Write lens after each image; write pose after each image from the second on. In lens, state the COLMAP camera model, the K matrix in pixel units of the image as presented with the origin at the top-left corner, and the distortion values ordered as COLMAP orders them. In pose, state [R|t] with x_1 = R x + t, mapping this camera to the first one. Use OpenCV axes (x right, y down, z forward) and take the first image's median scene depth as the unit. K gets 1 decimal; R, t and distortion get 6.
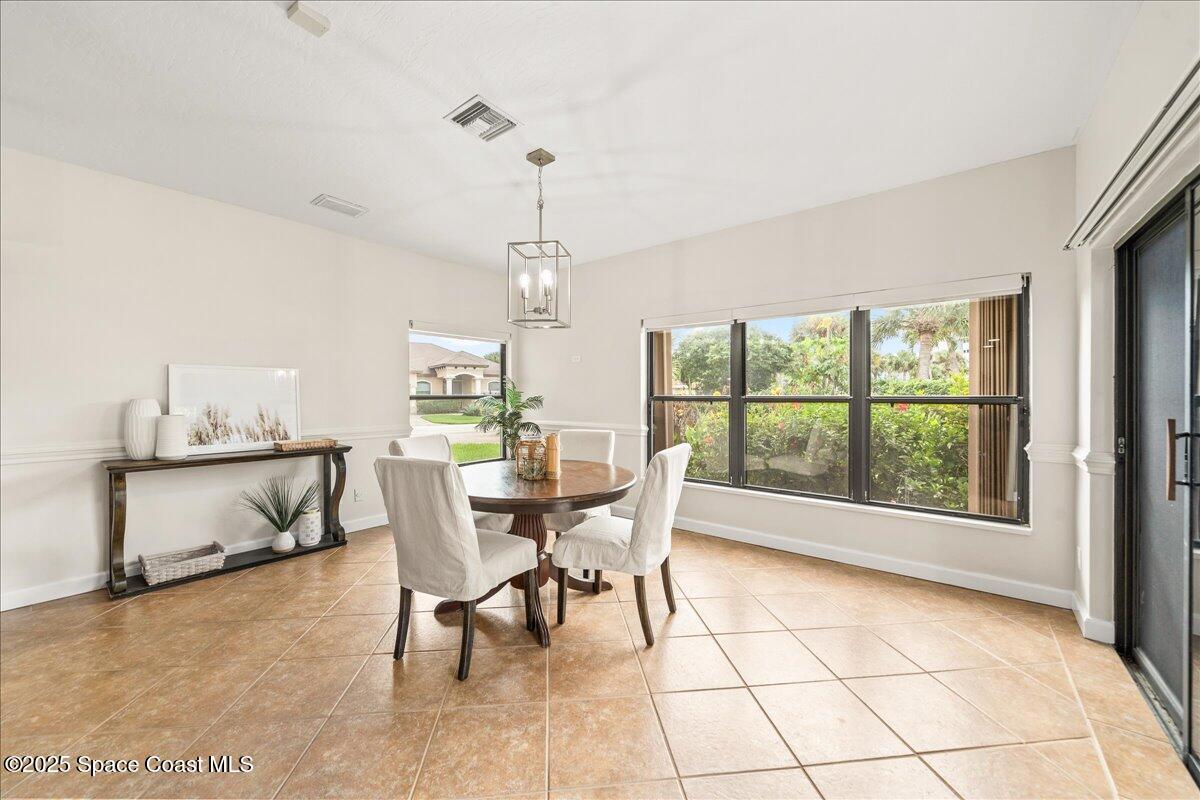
lens RADIAL K [[440.7, 0, 610.3], [0, 440.7, 397.6], [0, 0, 1]] dist [0.000441, -0.000080]
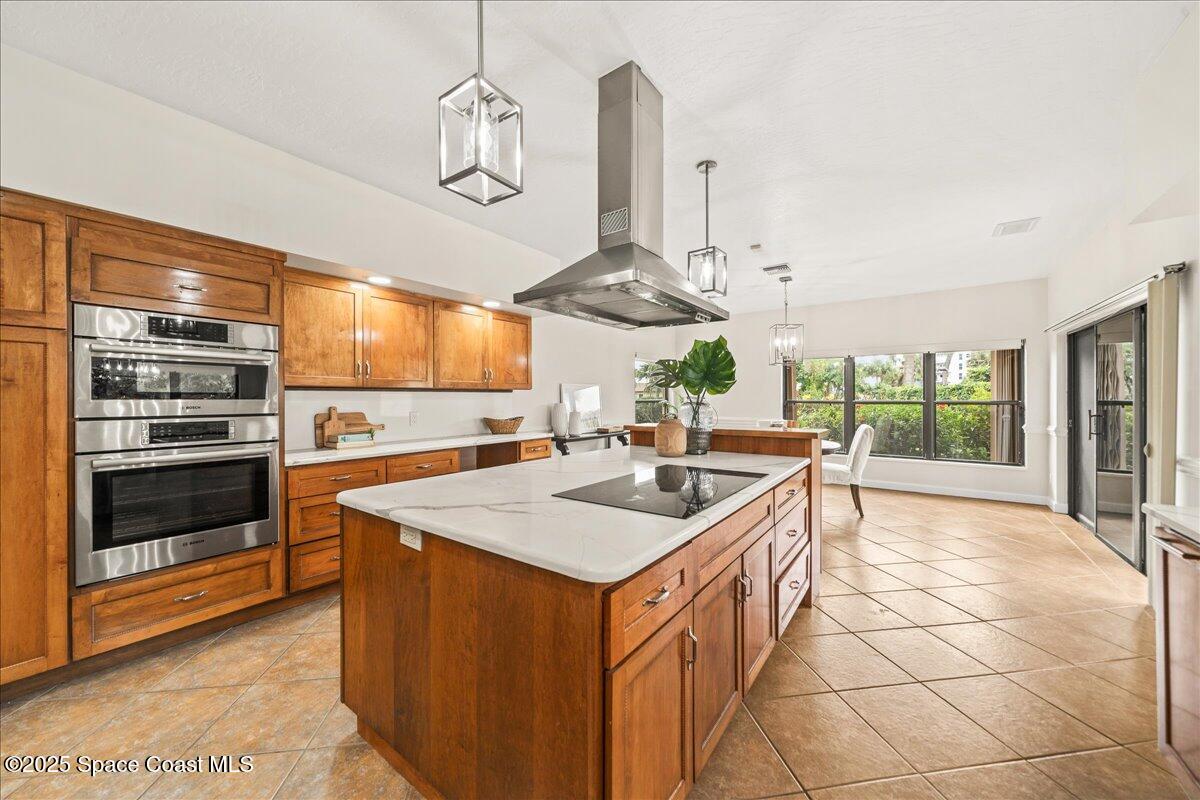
lens RADIAL K [[440.7, 0, 589.3], [0, 440.7, 399.1], [0, 0, 1]] dist [0.000441, -0.000080]
pose [[0.999116, -0.002112, 0.041995, -1.101394], [0.002239, 0.999993, -0.002977, -0.009402], [-0.041988, 0.003068, 0.999113, -0.908075]]
